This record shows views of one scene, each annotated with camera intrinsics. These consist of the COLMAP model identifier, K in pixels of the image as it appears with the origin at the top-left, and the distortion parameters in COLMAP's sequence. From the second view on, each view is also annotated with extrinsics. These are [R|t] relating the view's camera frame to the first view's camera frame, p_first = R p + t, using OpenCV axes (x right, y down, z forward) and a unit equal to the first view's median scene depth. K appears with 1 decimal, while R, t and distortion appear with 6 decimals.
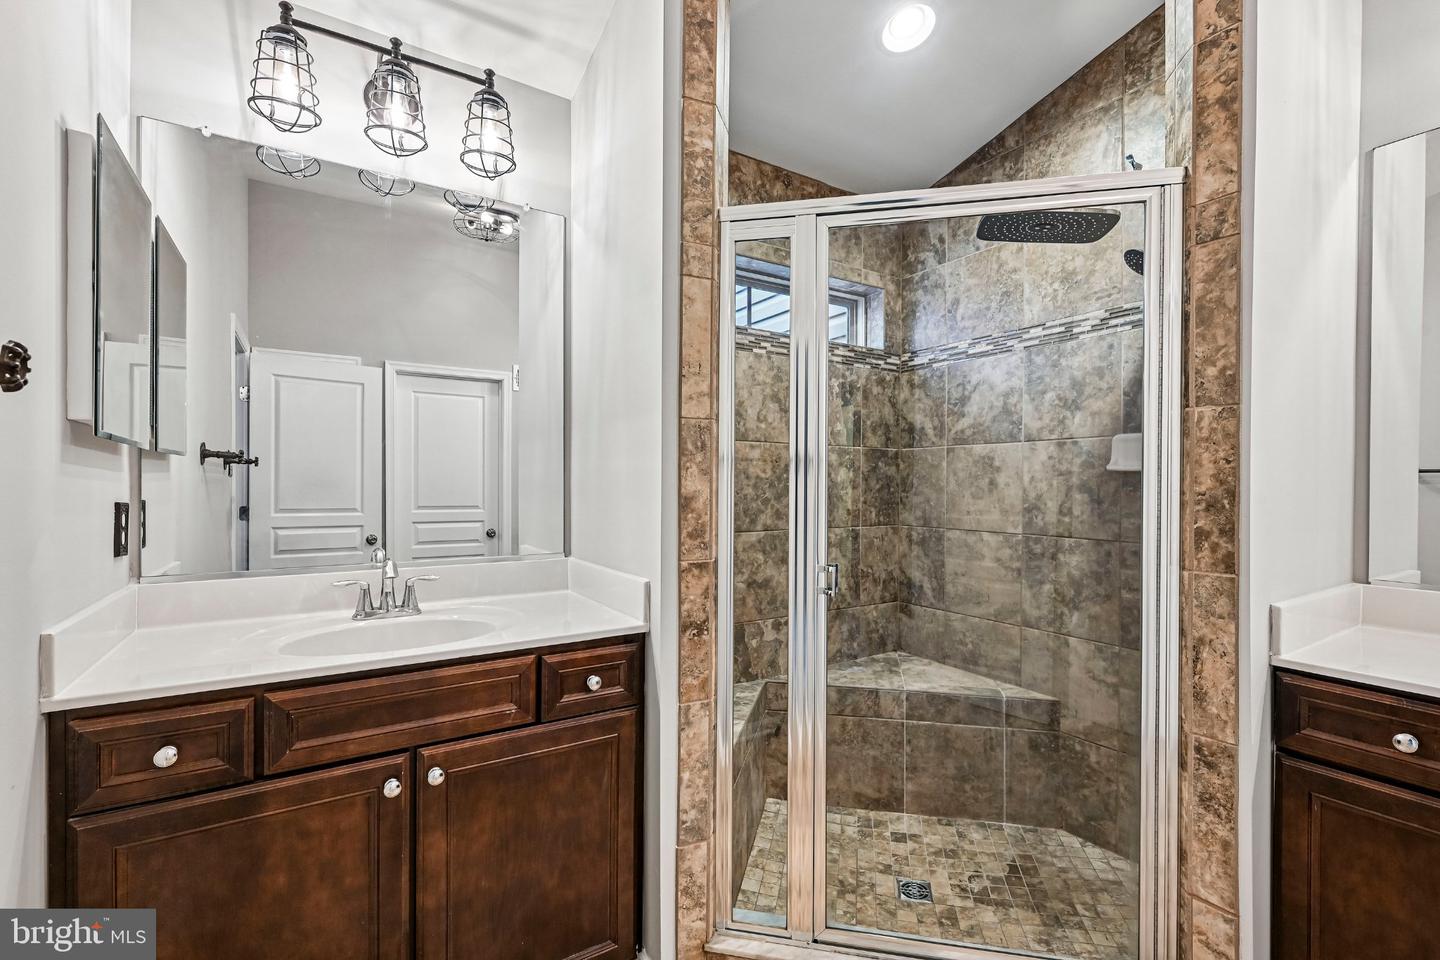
lens RADIAL K [[638.9, 0, 729.1], [0, 638.9, 489.9], [0, 0, 1]] dist [0.008162, -0.000798]
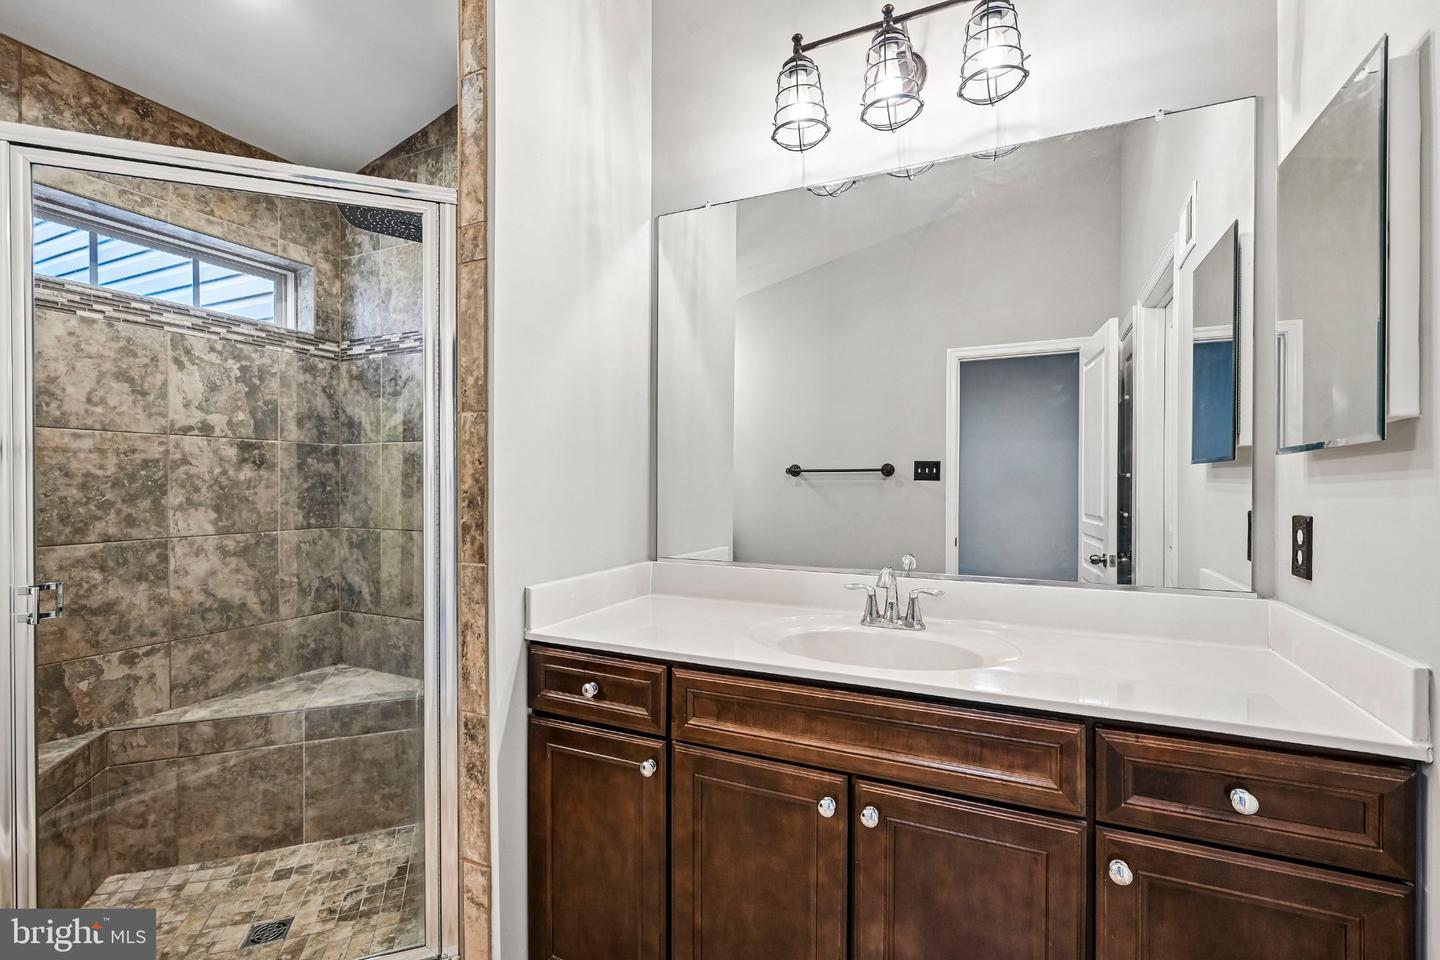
lens RADIAL K [[638.9, 0, 726.7], [0, 638.9, 489.4], [0, 0, 1]] dist [0.008162, -0.000798]
pose [[0.849737, -0.009873, 0.527114, 0.295641], [0.007735, 0.999950, 0.006260, -0.000615], [-0.527149, -0.001243, 0.849772, -0.089705]]
